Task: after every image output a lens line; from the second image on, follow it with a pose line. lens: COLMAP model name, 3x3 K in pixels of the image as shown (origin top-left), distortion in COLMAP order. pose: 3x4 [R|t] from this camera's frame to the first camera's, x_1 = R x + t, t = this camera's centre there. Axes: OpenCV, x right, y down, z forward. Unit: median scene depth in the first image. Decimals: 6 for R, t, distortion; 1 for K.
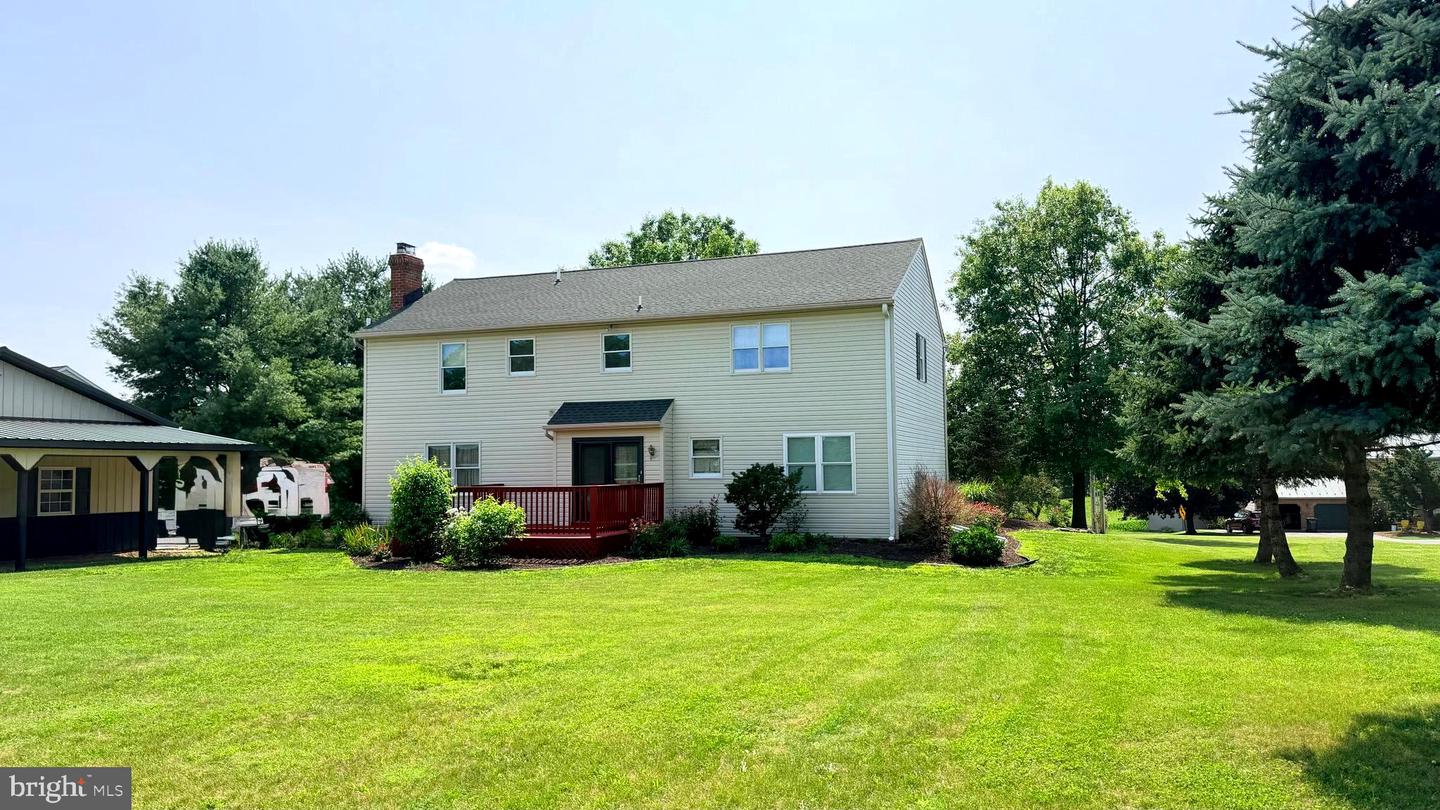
lens RADIAL K [[1027.1, 0, 720.0], [0, 1027.1, 405.0], [0, 0, 1]] dist [0.000651, -0.002610]
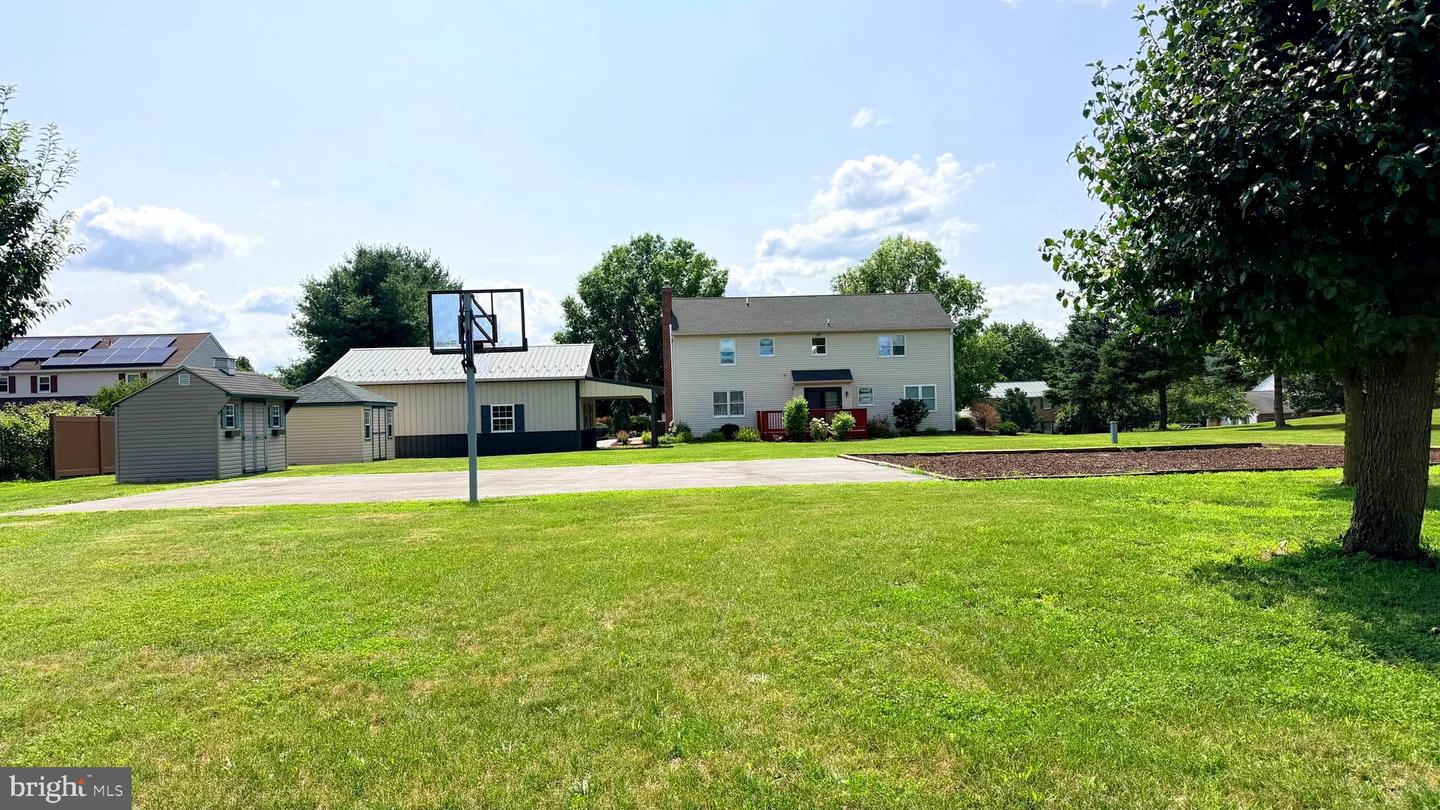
lens RADIAL K [[1065.4, 0, 740.5], [0, 1065.4, 384.3], [0, 0, 1]] dist [0.091066, -0.000333]
pose [[0.903447, -0.005131, 0.428669, -1.164008], [-0.008032, 0.999550, 0.028893, -0.035195], [-0.428624, -0.029547, 0.903000, -0.870242]]
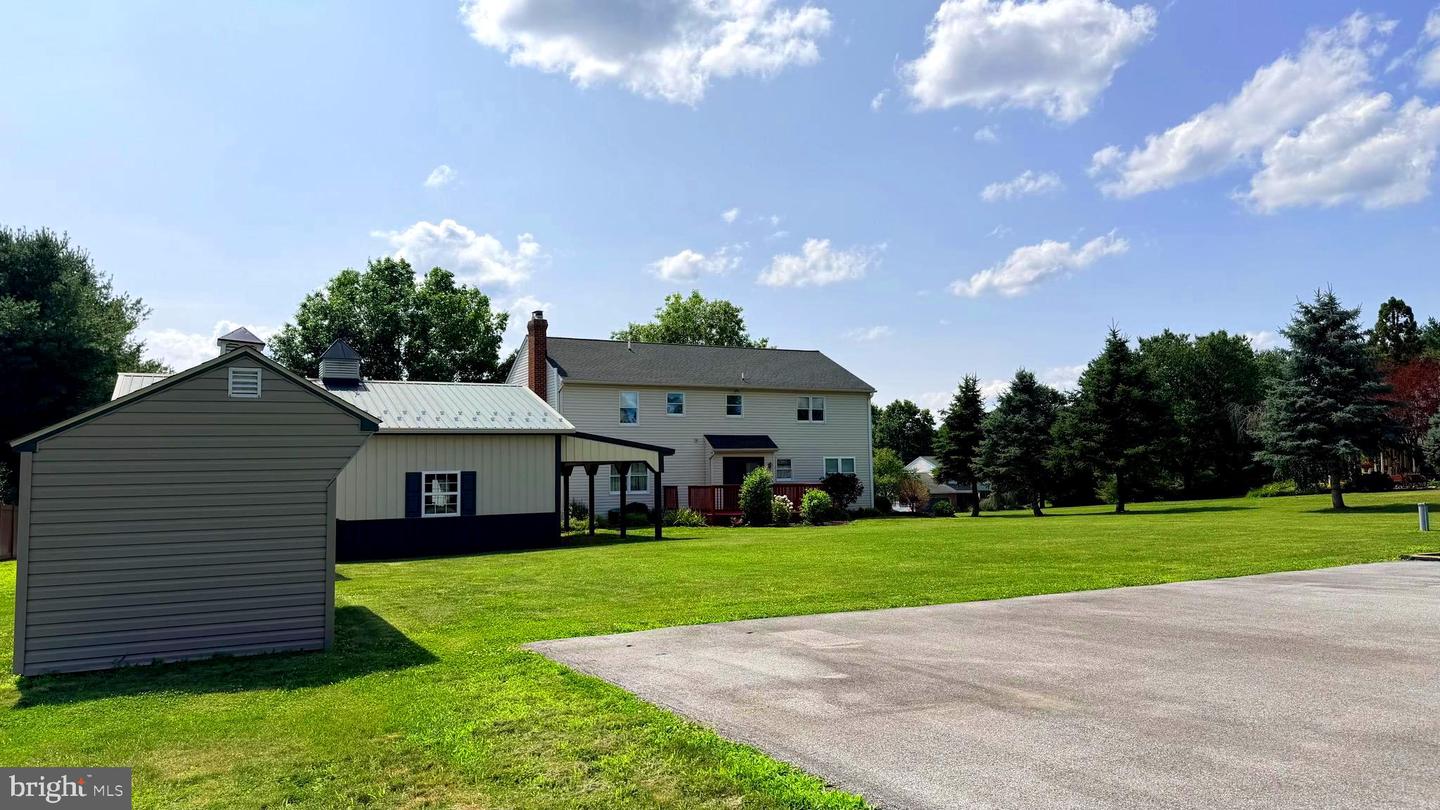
lens RADIAL K [[1027.1, 0, 720.0], [0, 1027.1, 405.0], [0, 0, 1]] dist [0.000651, -0.002610]
pose [[0.631104, 0.053829, 0.773828, -1.395698], [-0.037825, 0.998538, -0.038612, 0.012343], [-0.774775, -0.004902, 0.632218, -0.026573]]
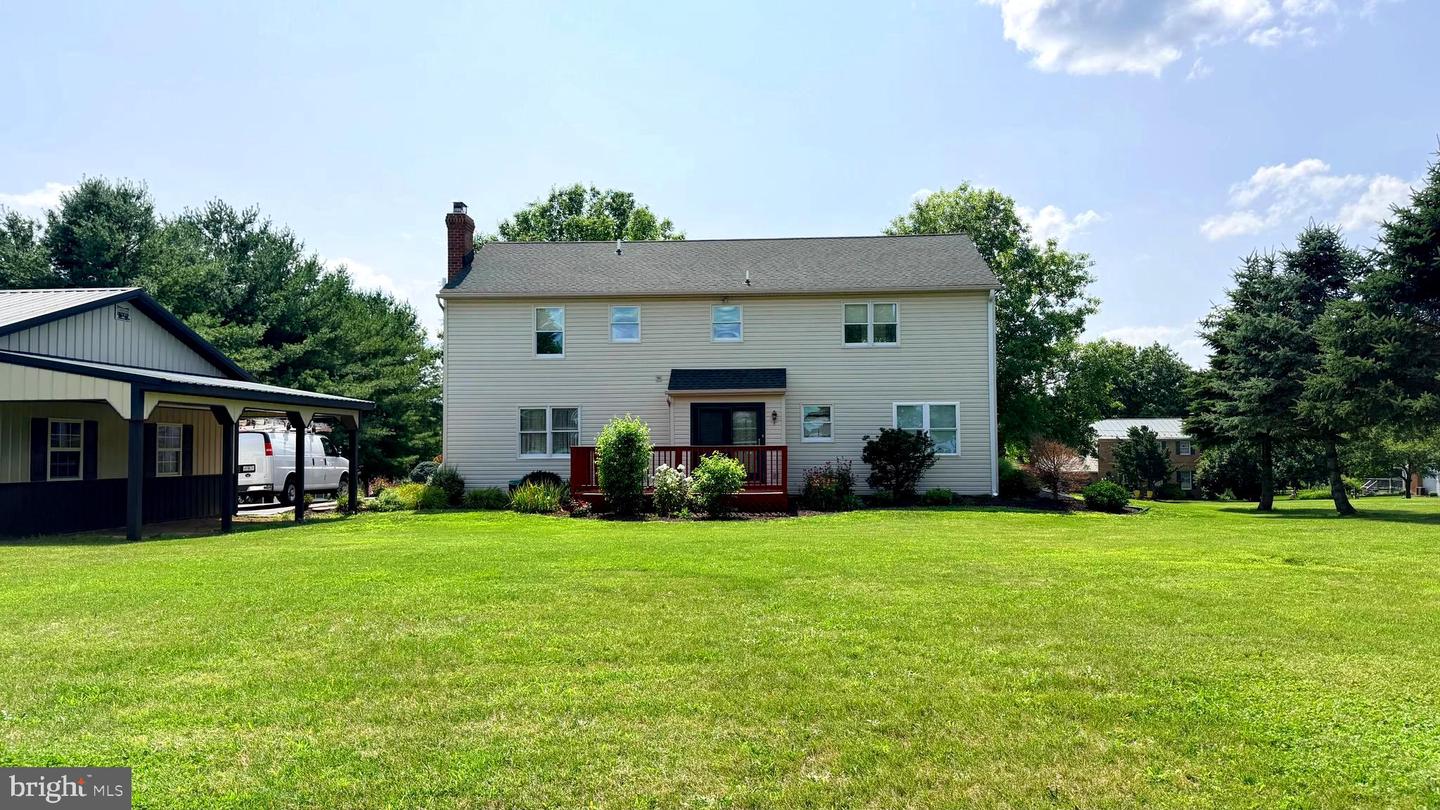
lens RADIAL K [[1035.9, 0, 720.0], [0, 1035.9, 405.0], [0, 0, 1]] dist [-0.007625, -0.002846]
pose [[0.955432, 0.017441, 0.294696, -0.420433], [-0.022661, 0.999641, 0.014308, 0.018047], [-0.294341, -0.020348, 0.955484, -0.018100]]
